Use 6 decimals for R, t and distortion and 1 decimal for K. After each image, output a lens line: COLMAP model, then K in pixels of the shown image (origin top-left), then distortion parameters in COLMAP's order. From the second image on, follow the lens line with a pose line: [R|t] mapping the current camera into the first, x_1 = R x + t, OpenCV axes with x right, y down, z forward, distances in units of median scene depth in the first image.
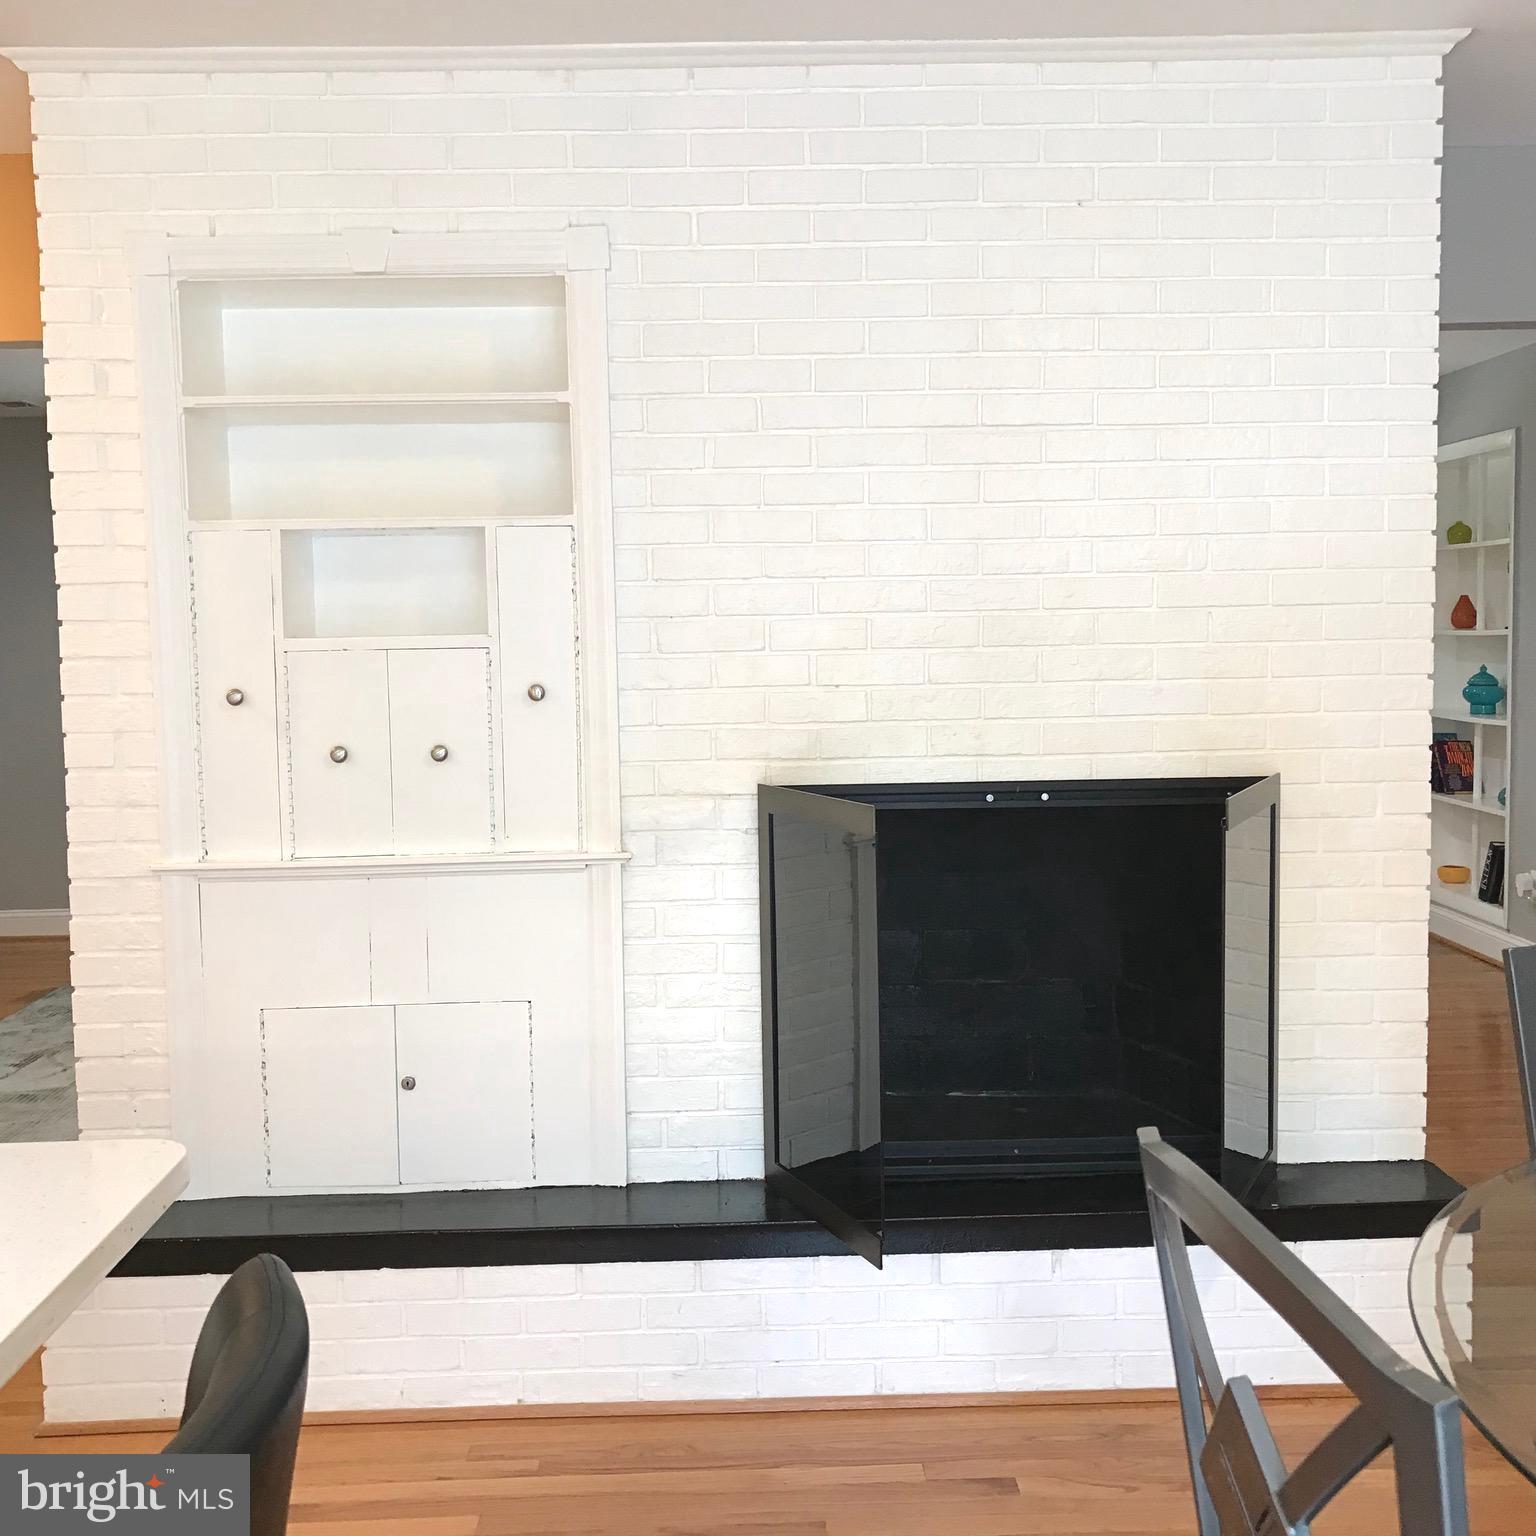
lens RADIAL K [[1624.4, 0, 728.5], [0, 1624.4, 755.2], [0, 0, 1]] dist [0.027687, 0.000000]
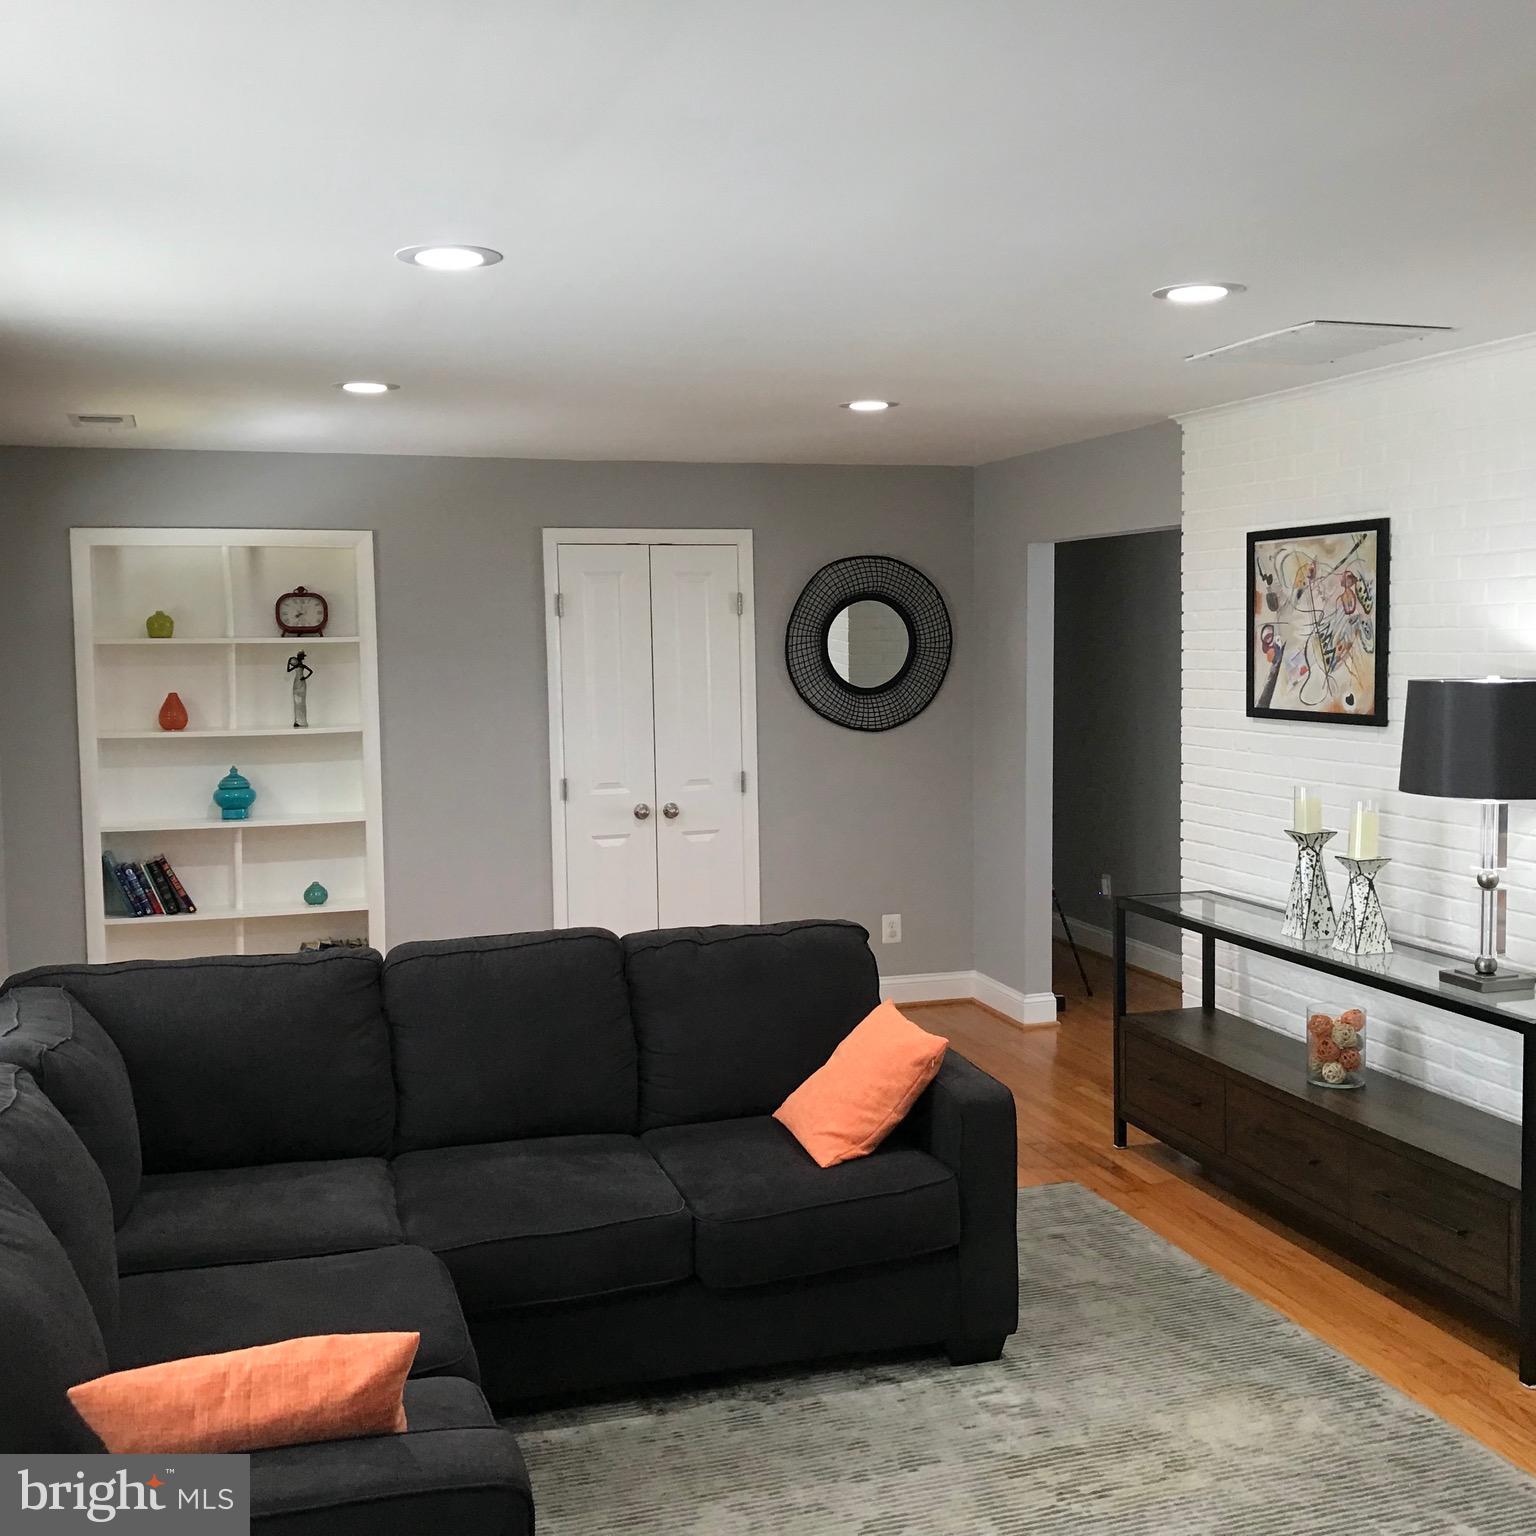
lens RADIAL K [[1624.4, 0, 775.2], [0, 1624.4, 764.0], [0, 0, 1]] dist [0.027687, 0.000000]
pose [[-0.307600, -0.061762, 0.949509, -1.190513], [0.096077, 0.990775, 0.095571, -0.263520], [-0.946653, 0.120624, -0.298829, 2.226756]]
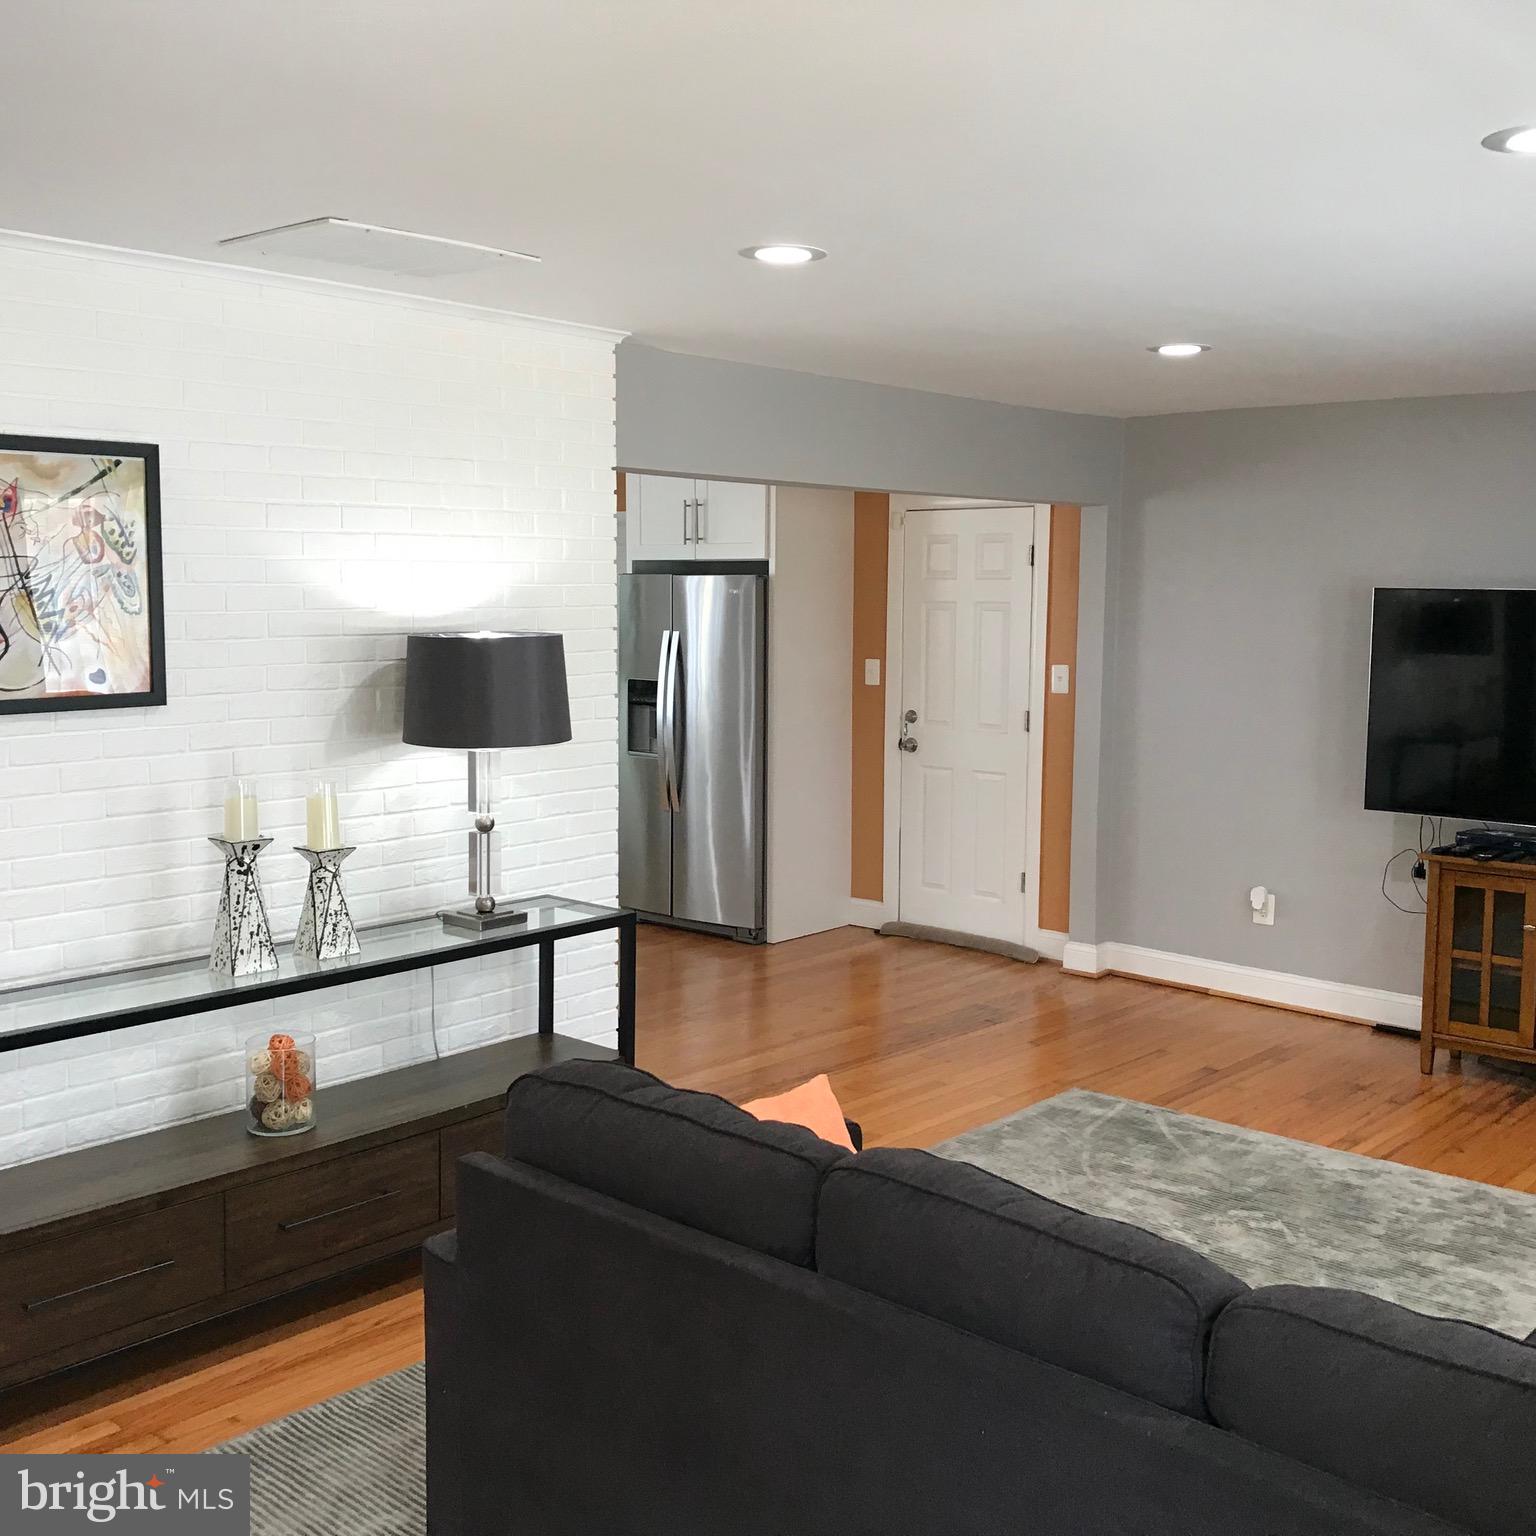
lens RADIAL K [[1624.4, 0, 772.1], [0, 1624.4, 759.3], [0, 0, 1]] dist [0.027687, 0.000000]
pose [[-0.678719, 0.089683, -0.728902, 0.647933], [-0.059864, 0.982457, 0.176622, -0.301835], [0.731955, 0.163511, -0.661443, 2.381535]]
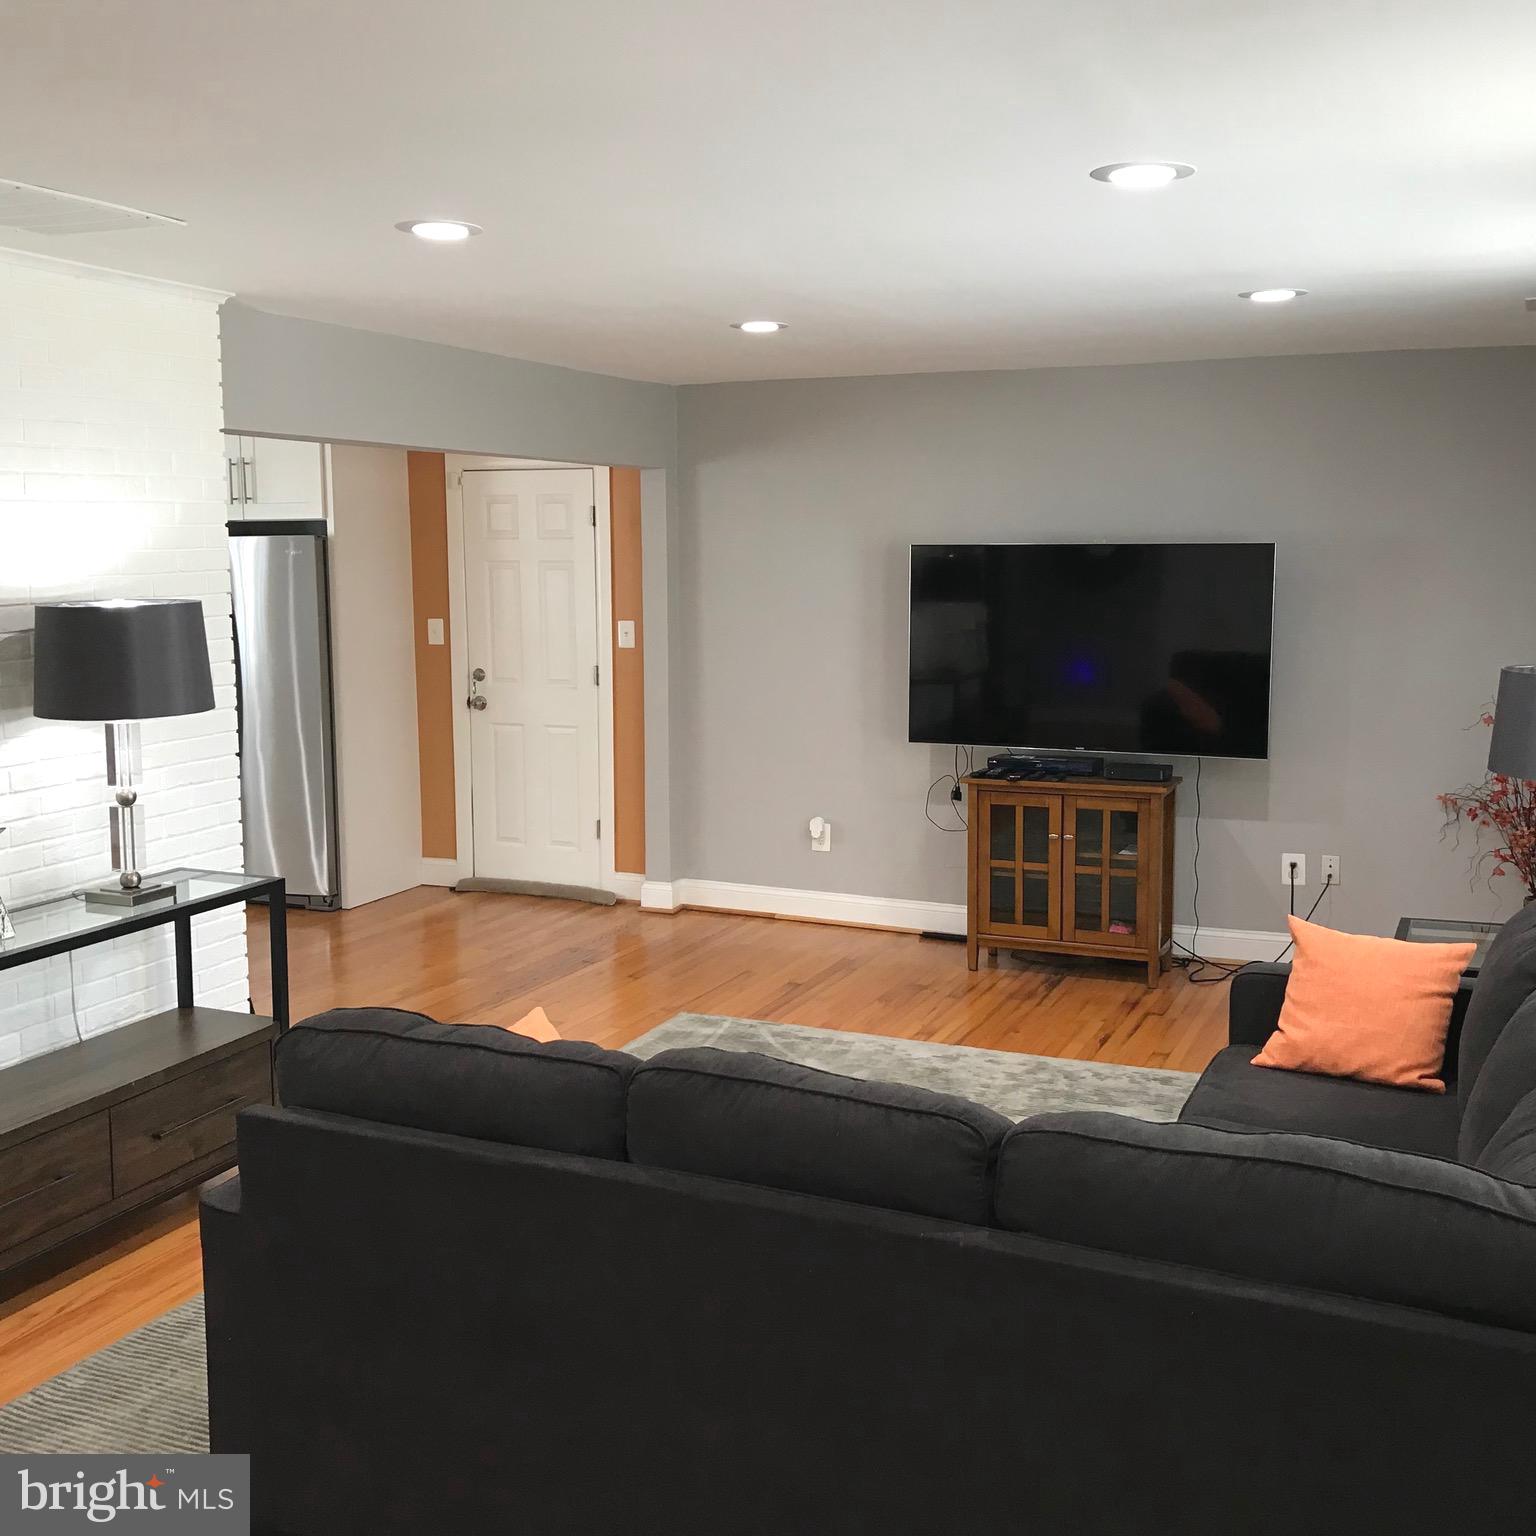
lens RADIAL K [[1624.4, 0, 741.3], [0, 1624.4, 758.4], [0, 0, 1]] dist [0.027687, 0.000000]
pose [[-0.431957, 0.137916, -0.891287, 0.791511], [-0.064816, 0.980937, 0.183200, -0.302709], [0.899562, 0.136904, -0.414784, 2.318005]]
